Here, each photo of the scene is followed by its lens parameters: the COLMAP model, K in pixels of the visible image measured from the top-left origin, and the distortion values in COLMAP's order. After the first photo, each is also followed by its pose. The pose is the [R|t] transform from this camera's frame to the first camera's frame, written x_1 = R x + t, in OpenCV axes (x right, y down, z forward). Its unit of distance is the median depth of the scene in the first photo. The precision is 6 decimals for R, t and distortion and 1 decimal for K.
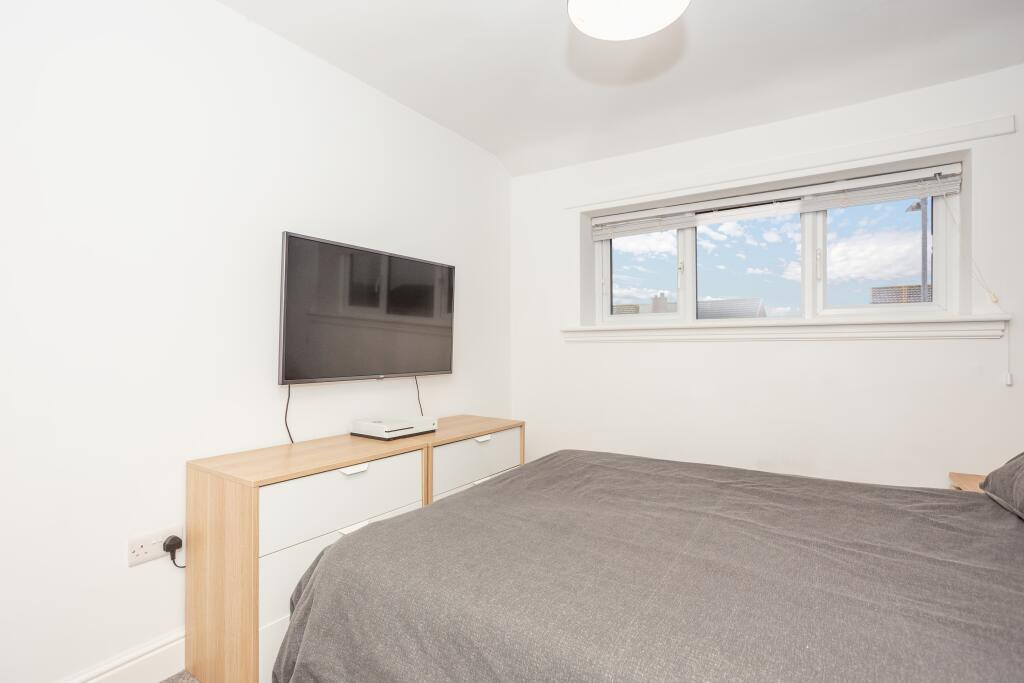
lens RADIAL K [[498.8, 0, 510.5], [0, 498.8, 345.9], [0, 0, 1]] dist [-0.001930, 0.000209]
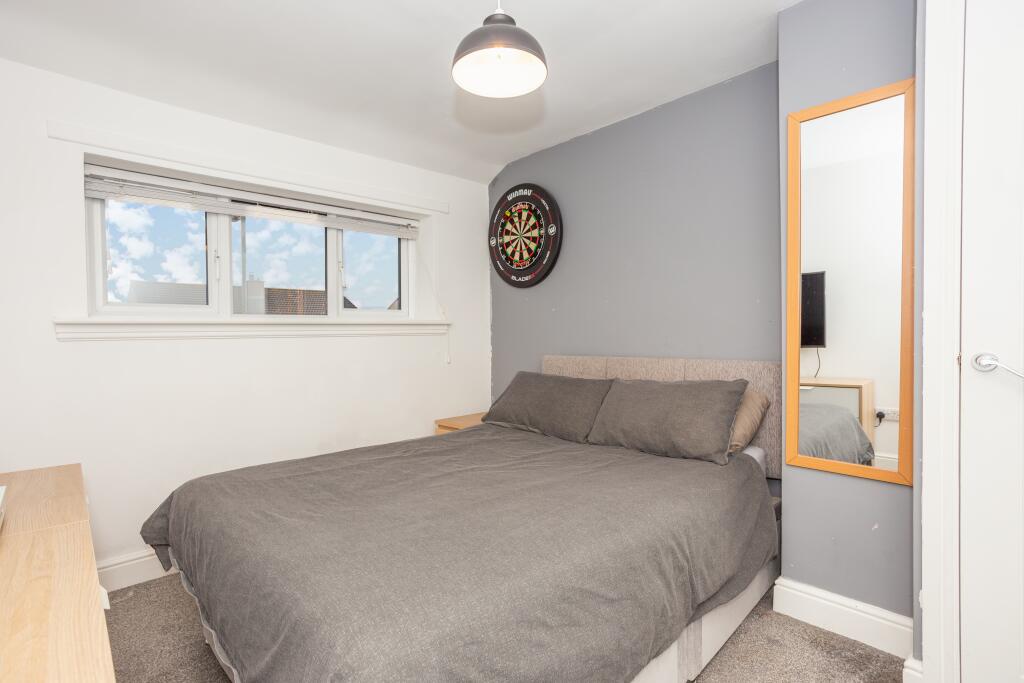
lens RADIAL K [[502.7, 0, 512.0], [0, 502.7, 341.5], [0, 0, 1]] dist [-0.053024, 0.040972]
pose [[0.225846, -0.010638, 0.974105, -0.664839], [0.014370, 0.999868, 0.007588, -0.003319], [-0.974057, 0.012284, 0.225969, 0.458067]]
